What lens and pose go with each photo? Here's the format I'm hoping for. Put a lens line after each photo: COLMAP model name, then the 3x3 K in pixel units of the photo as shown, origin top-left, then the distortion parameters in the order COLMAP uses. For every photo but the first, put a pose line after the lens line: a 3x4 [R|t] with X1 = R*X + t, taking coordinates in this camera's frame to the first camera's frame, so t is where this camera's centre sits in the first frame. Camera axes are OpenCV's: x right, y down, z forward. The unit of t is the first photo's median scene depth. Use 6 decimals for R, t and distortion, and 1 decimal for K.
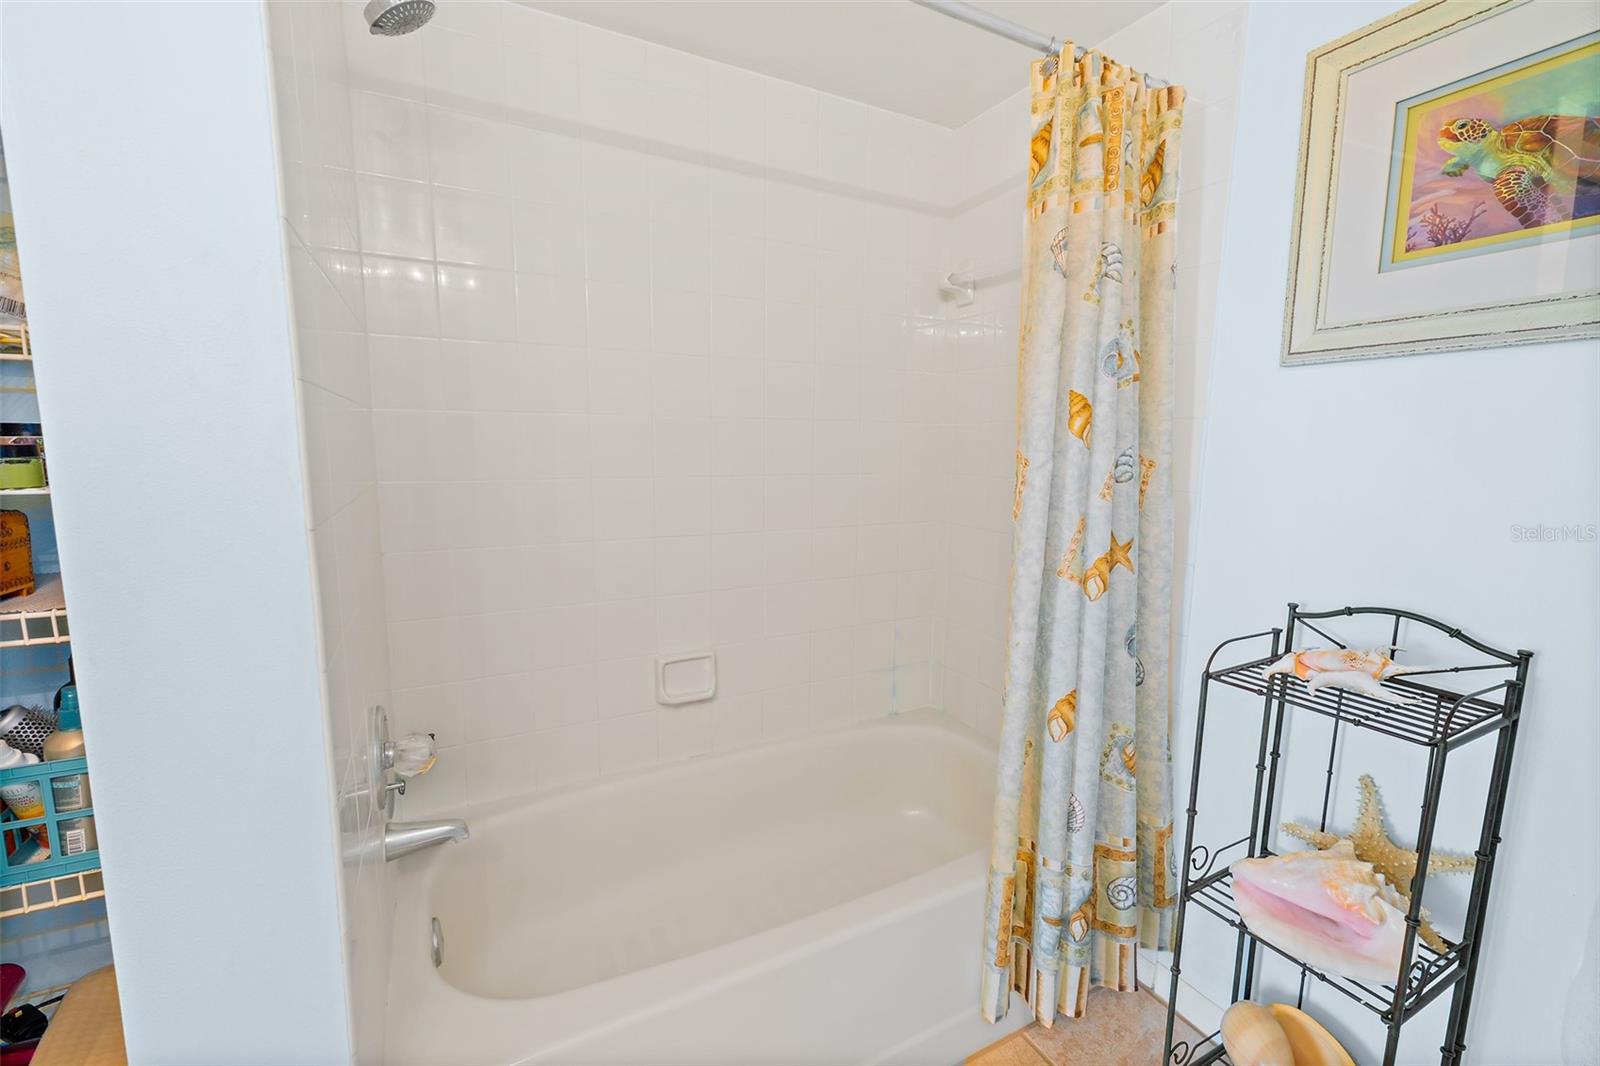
lens RADIAL K [[678.0, 0, 799.4], [0, 678.0, 532.2], [0, 0, 1]] dist [0.001914, 0.001482]
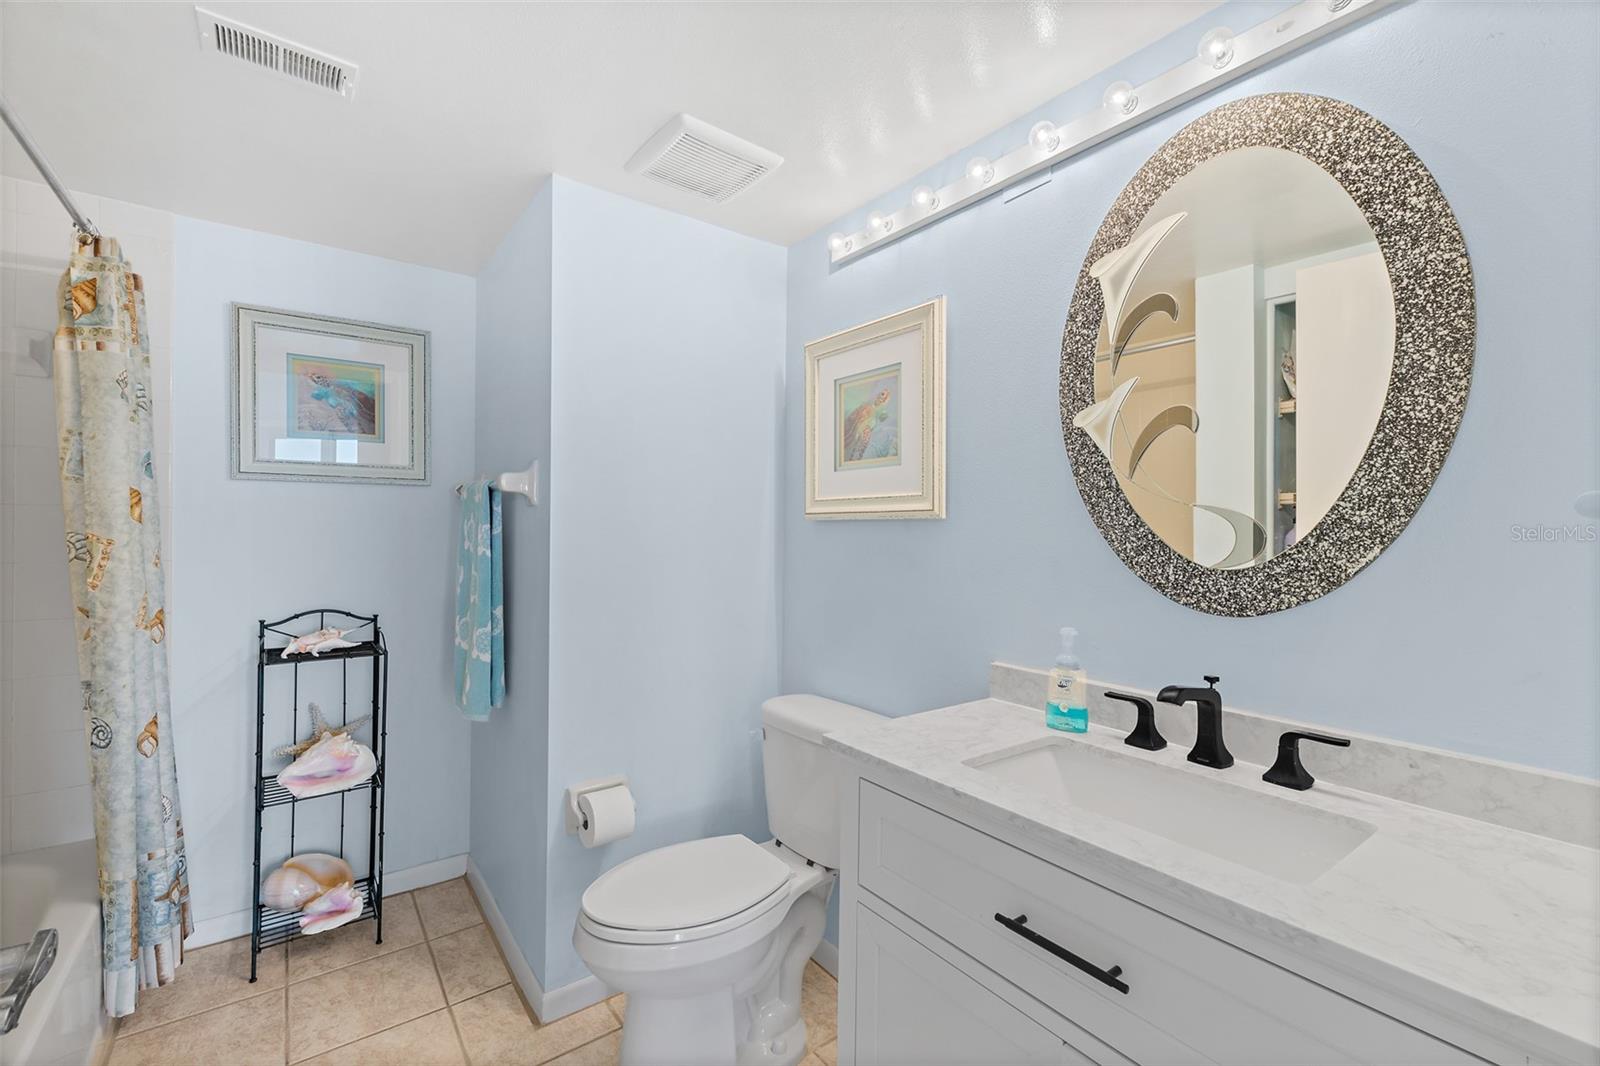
lens RADIAL K [[678.0, 0, 800.3], [0, 678.0, 527.2], [0, 0, 1]] dist [0.001914, 0.001482]
pose [[-0.171610, -0.011450, 0.985098, -1.226256], [0.121143, 0.992098, 0.032635, -0.017105], [-0.977688, 0.124939, -0.168867, -0.049474]]
